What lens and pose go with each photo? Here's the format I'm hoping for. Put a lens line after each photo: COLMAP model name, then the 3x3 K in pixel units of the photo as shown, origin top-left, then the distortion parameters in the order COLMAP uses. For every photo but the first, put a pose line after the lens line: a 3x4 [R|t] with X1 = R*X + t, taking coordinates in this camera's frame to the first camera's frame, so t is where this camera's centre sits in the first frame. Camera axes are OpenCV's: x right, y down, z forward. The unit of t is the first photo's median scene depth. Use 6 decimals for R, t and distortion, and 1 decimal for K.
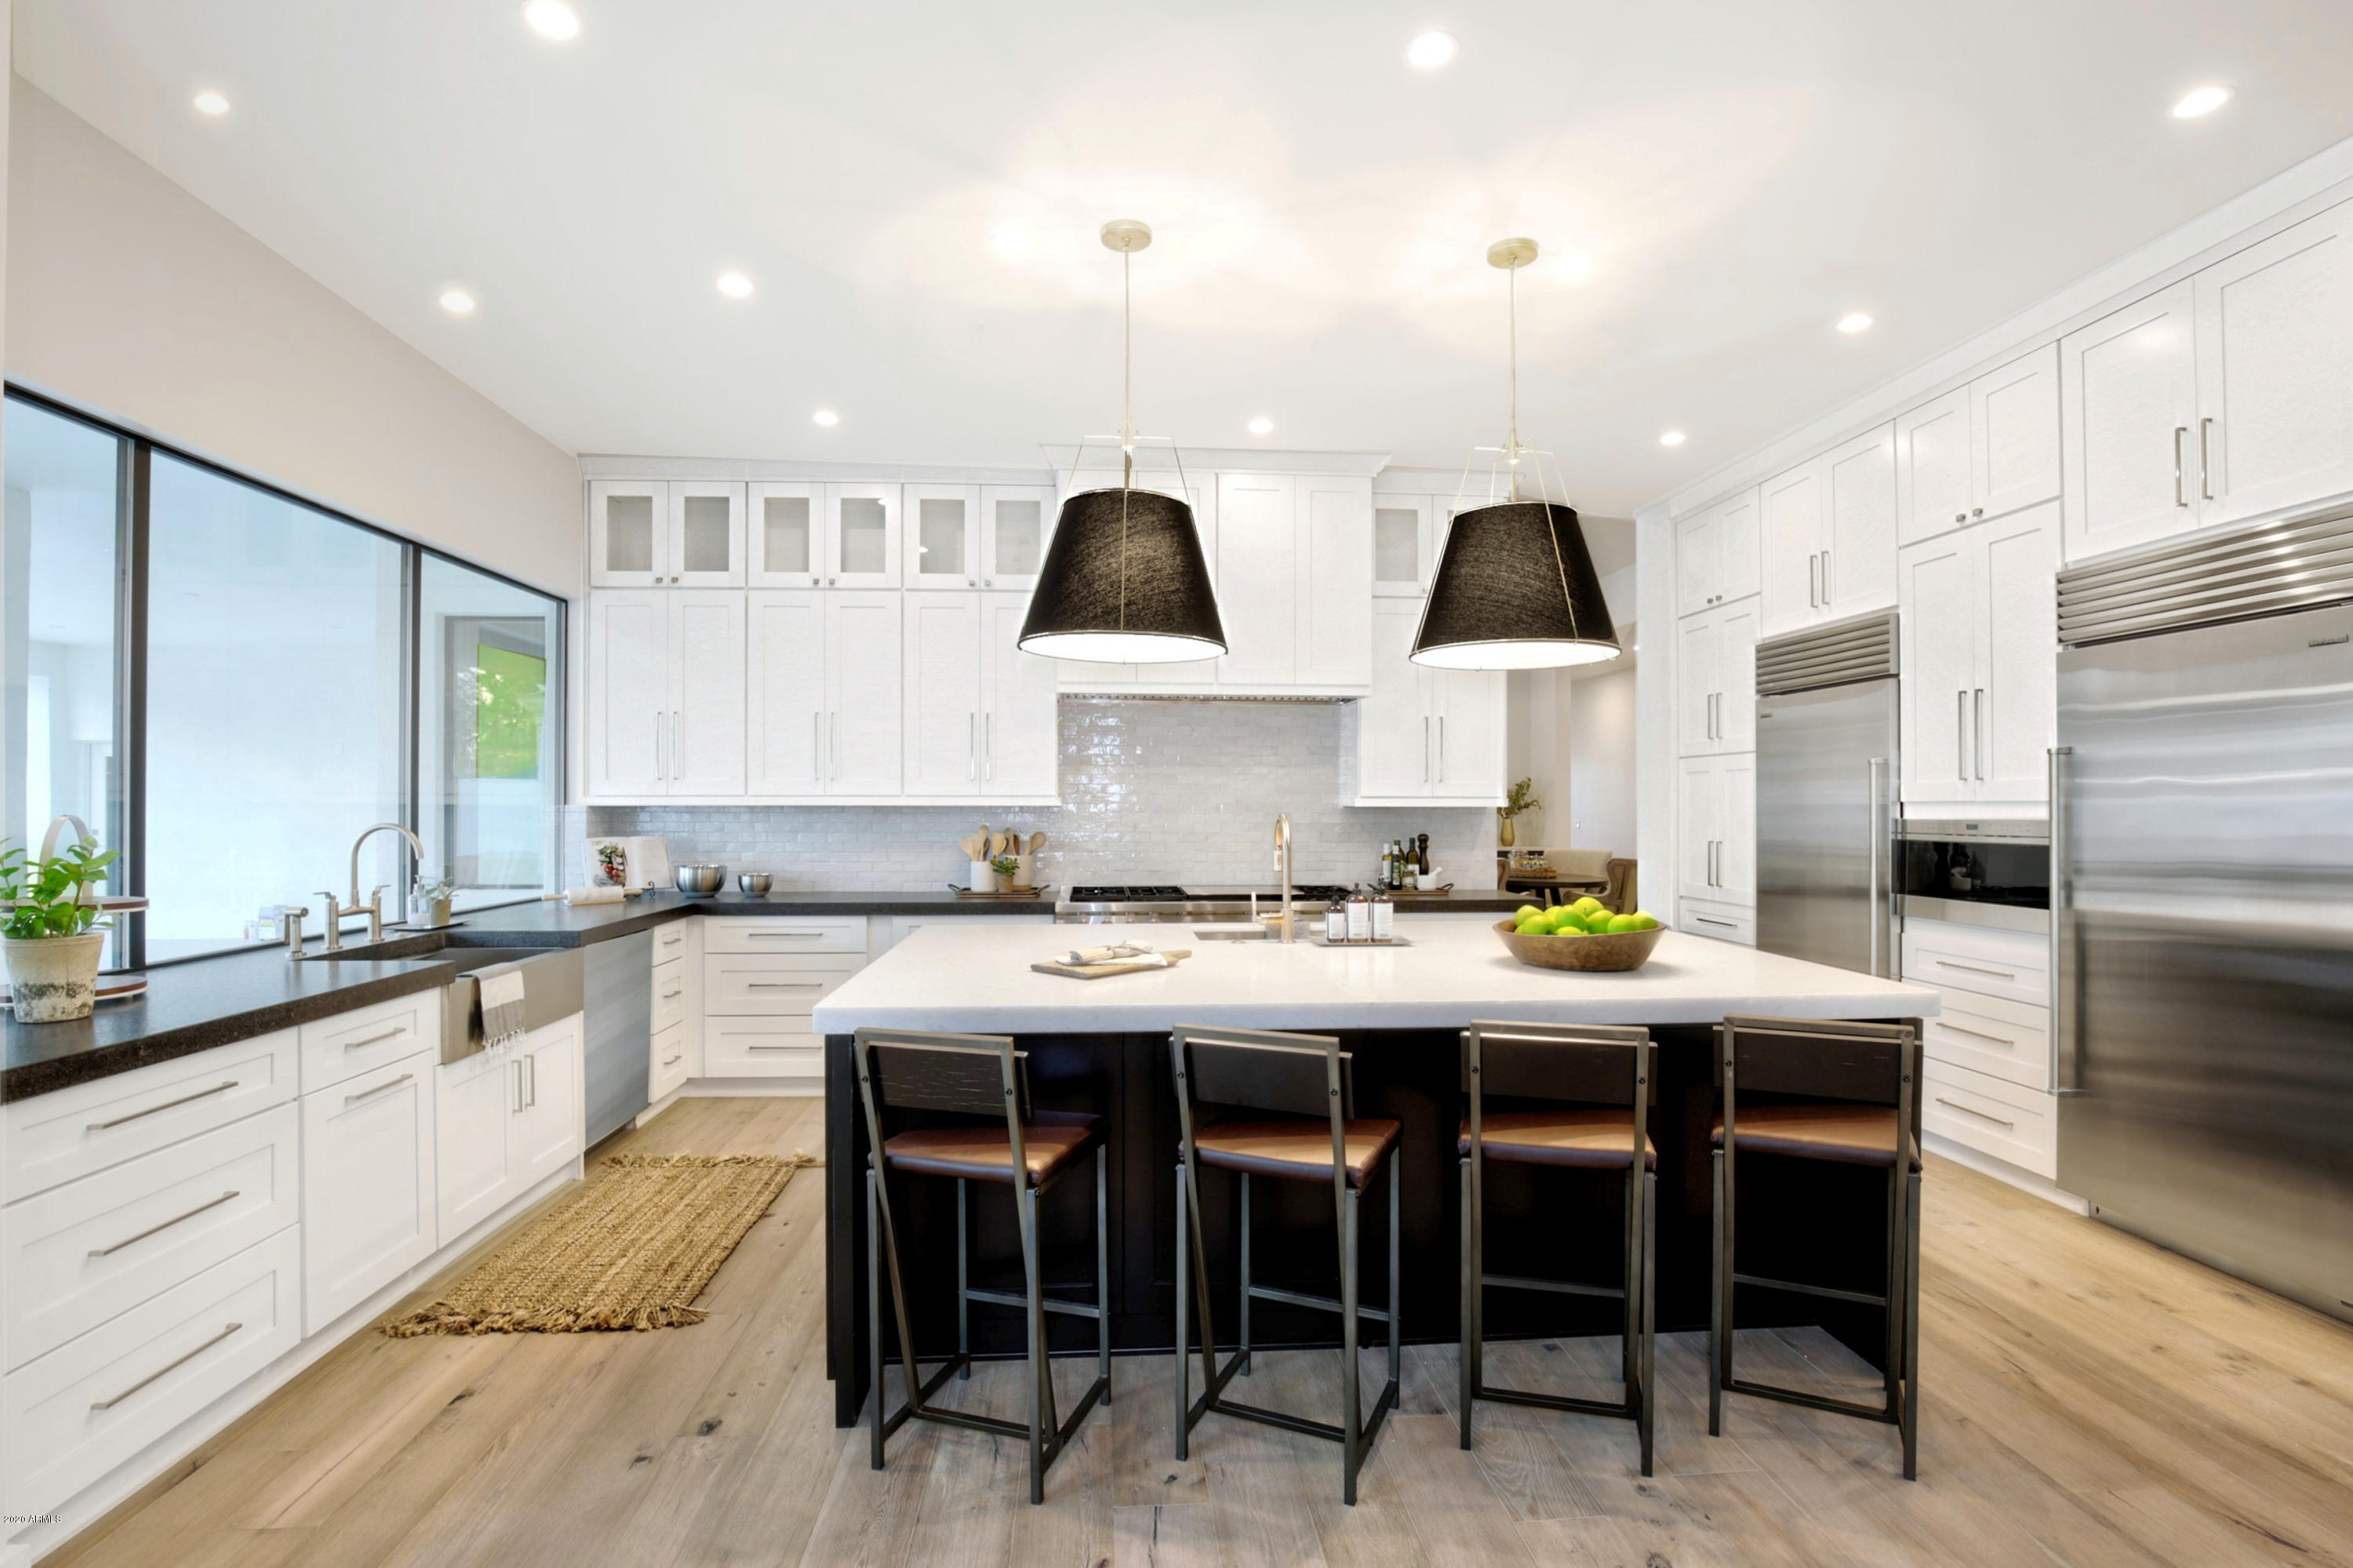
lens RADIAL K [[1086.7, 0, 1171.9], [0, 1086.7, 797.2], [0, 0, 1]] dist [-0.022177, 0.001693]
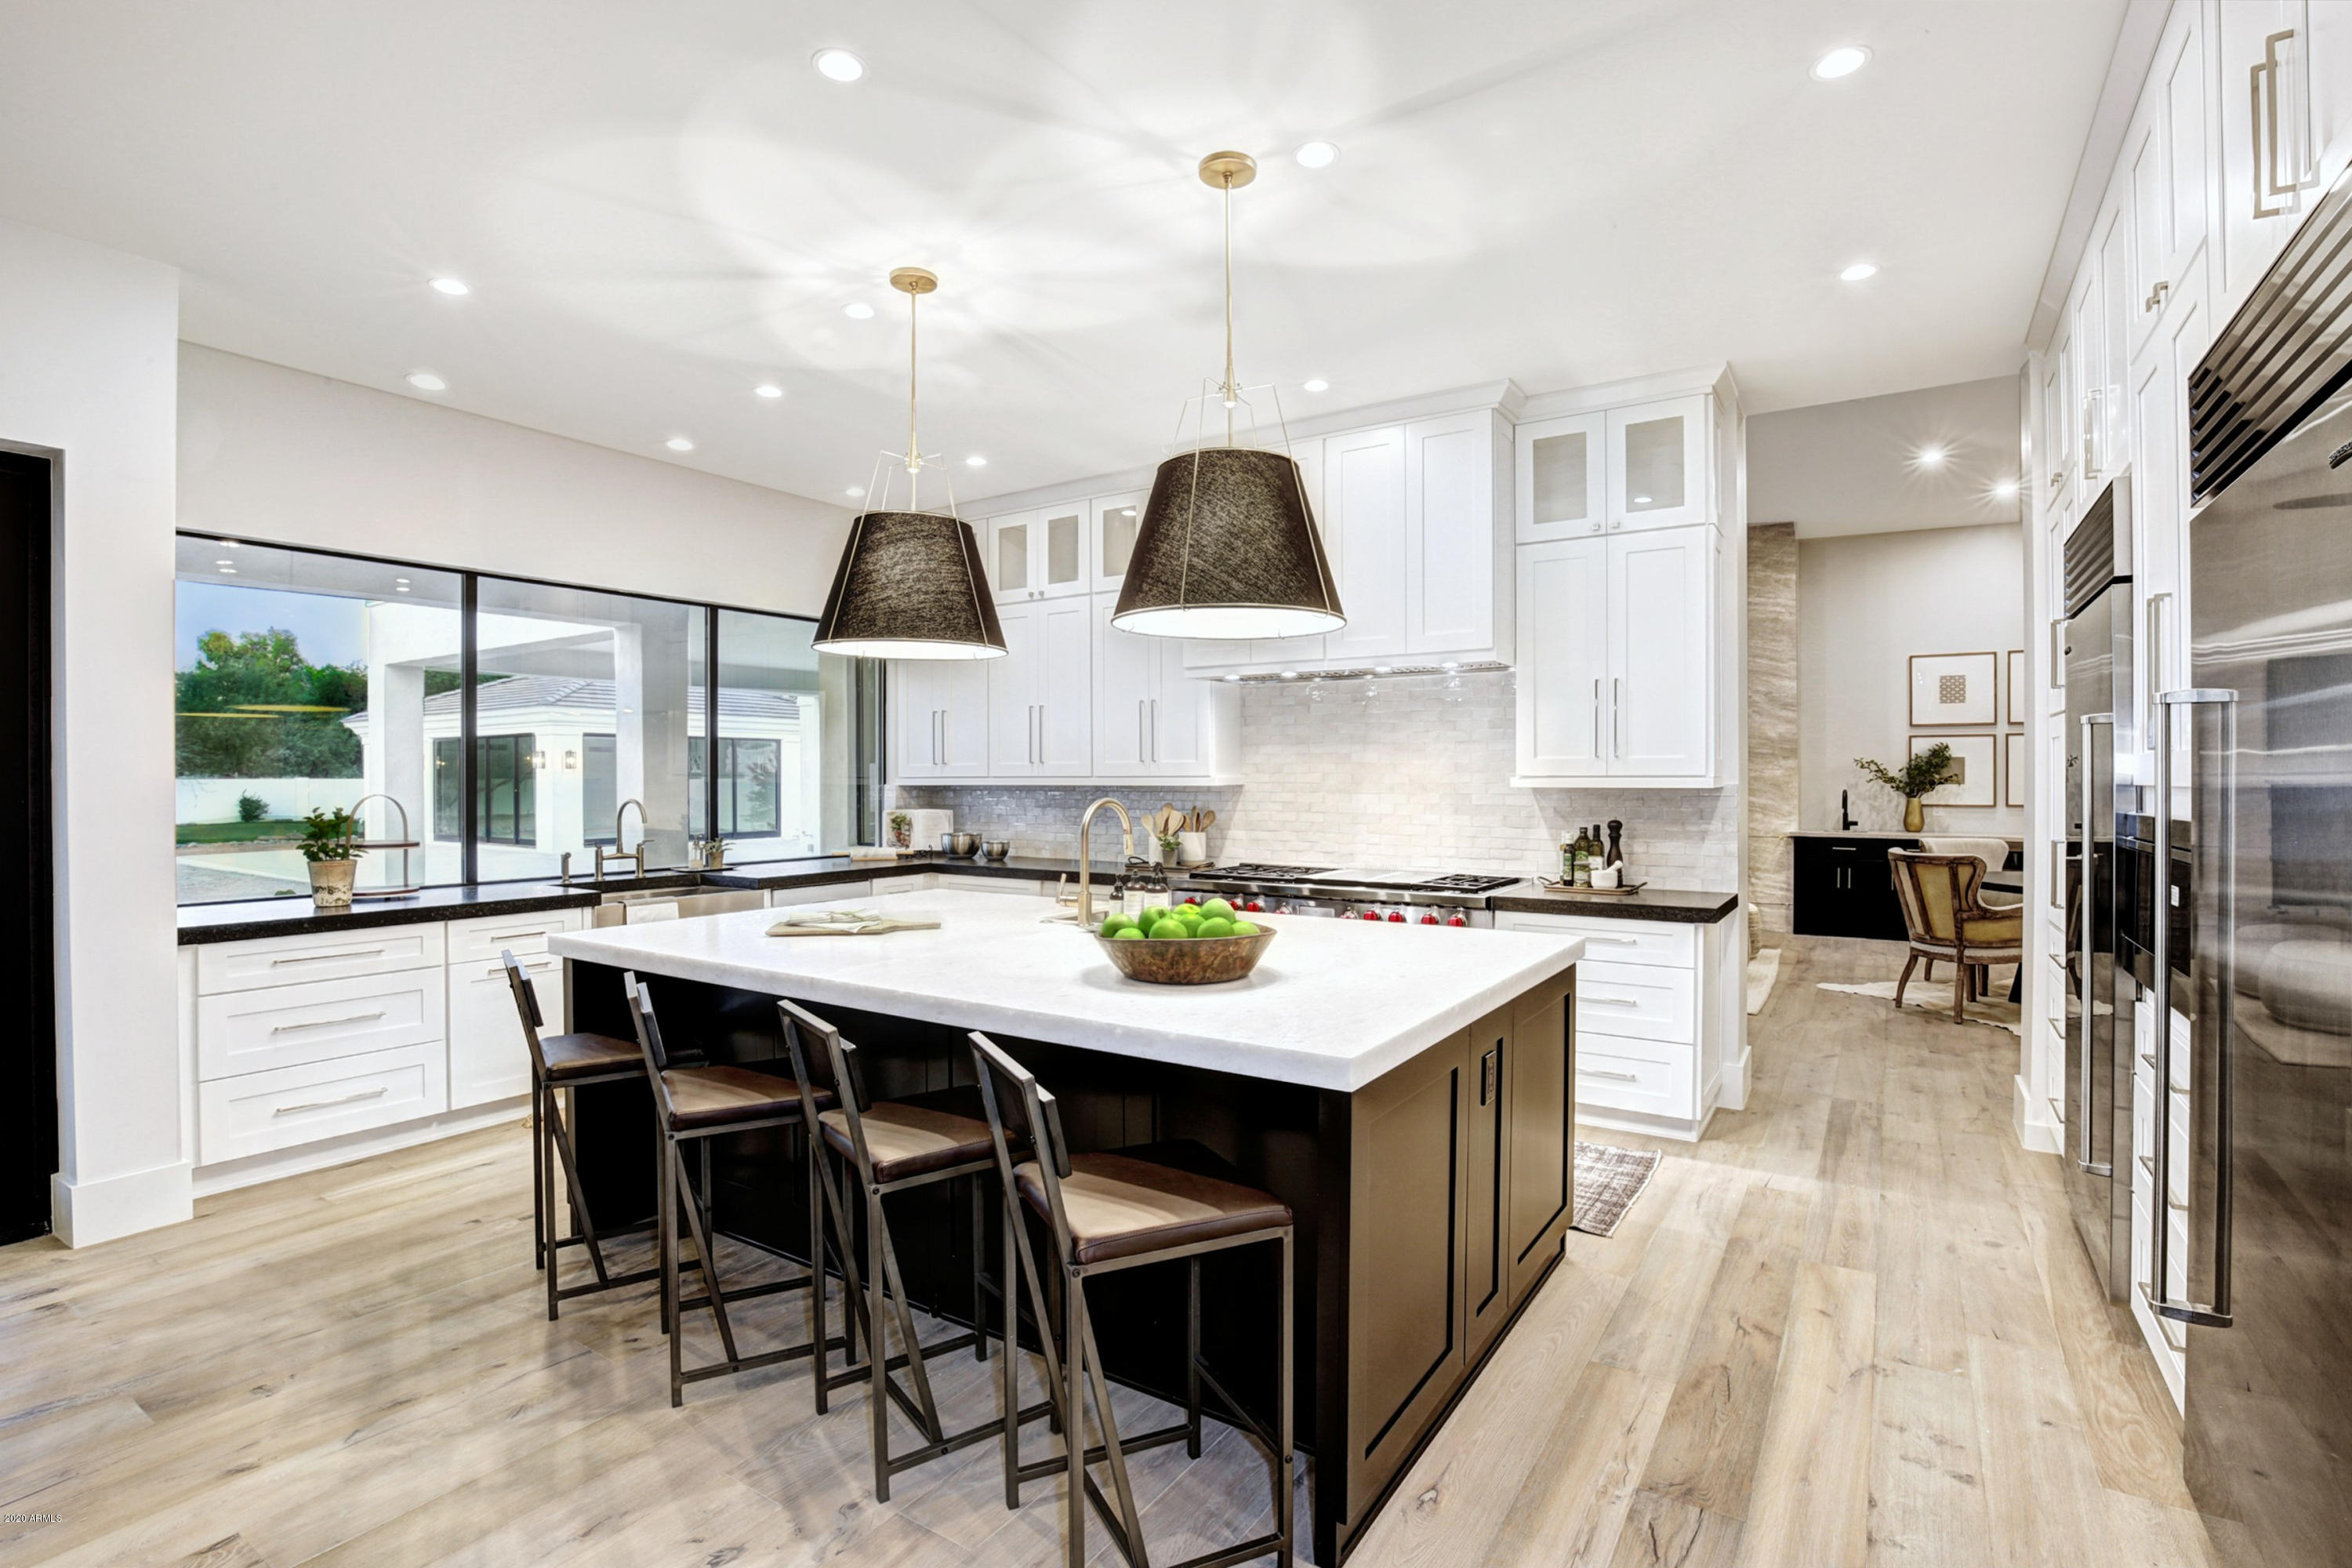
lens RADIAL K [[1086.2, 0, 1227.2], [0, 1086.2, 778.8], [0, 0, 1]] dist [-0.022177, 0.001693]
pose [[0.798461, -0.000132, -0.602047, 0.581444], [0.006875, 0.999937, 0.008898, -0.008624], [0.602008, -0.011244, 0.798411, 0.196559]]
